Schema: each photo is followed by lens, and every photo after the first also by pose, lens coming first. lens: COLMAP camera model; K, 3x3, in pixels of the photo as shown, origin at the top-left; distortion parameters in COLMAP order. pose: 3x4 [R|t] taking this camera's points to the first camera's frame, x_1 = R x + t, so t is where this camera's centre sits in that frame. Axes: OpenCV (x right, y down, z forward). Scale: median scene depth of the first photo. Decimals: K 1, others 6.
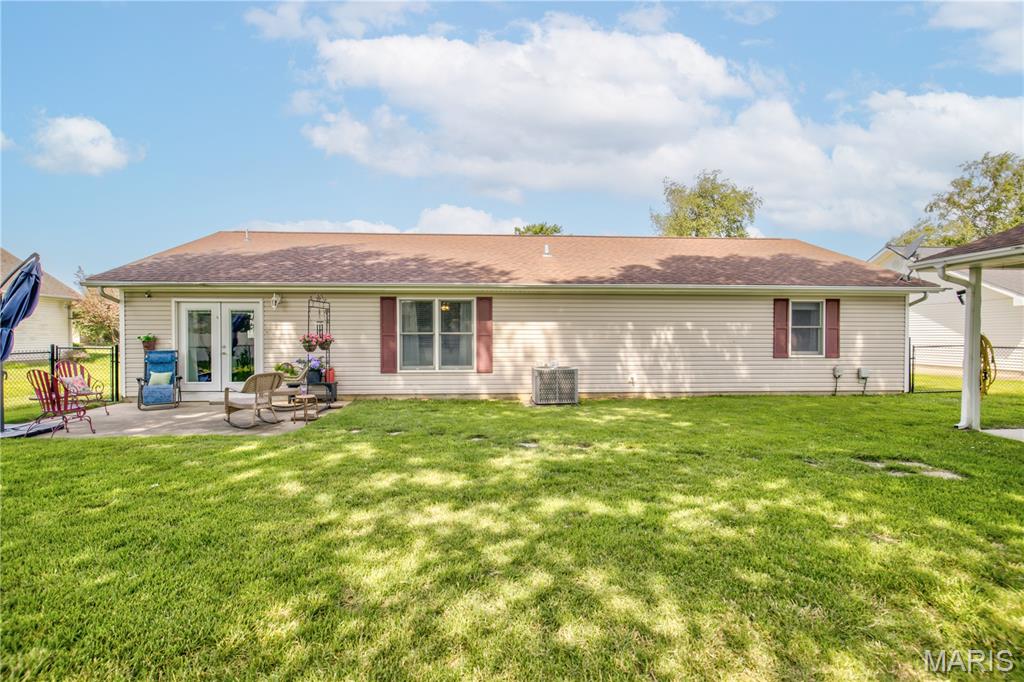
lens RADIAL K [[471.9, 0, 514.2], [0, 471.9, 329.6], [0, 0, 1]] dist [-0.000686, 0.000193]
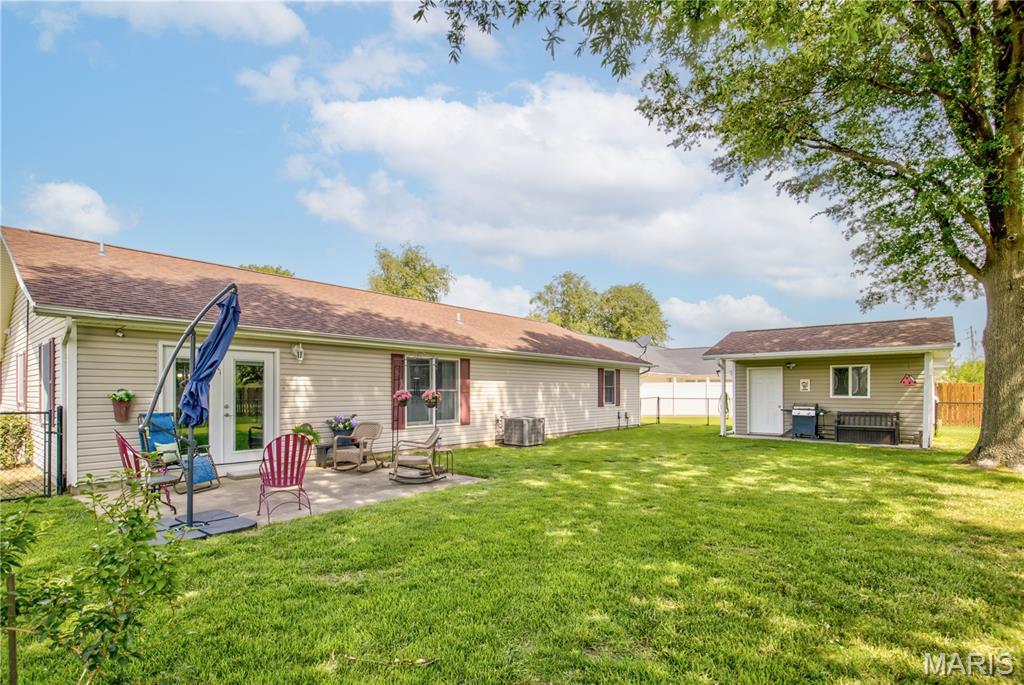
lens RADIAL K [[495.0, 0, 512.9], [0, 495.0, 384.7], [0, 0, 1]] dist [-0.003155, -0.000306]
pose [[0.694097, 0.010029, 0.719811, -0.848172], [-0.007666, 0.999949, -0.006540, 0.001614], [-0.719841, -0.000979, 0.694139, 0.082620]]
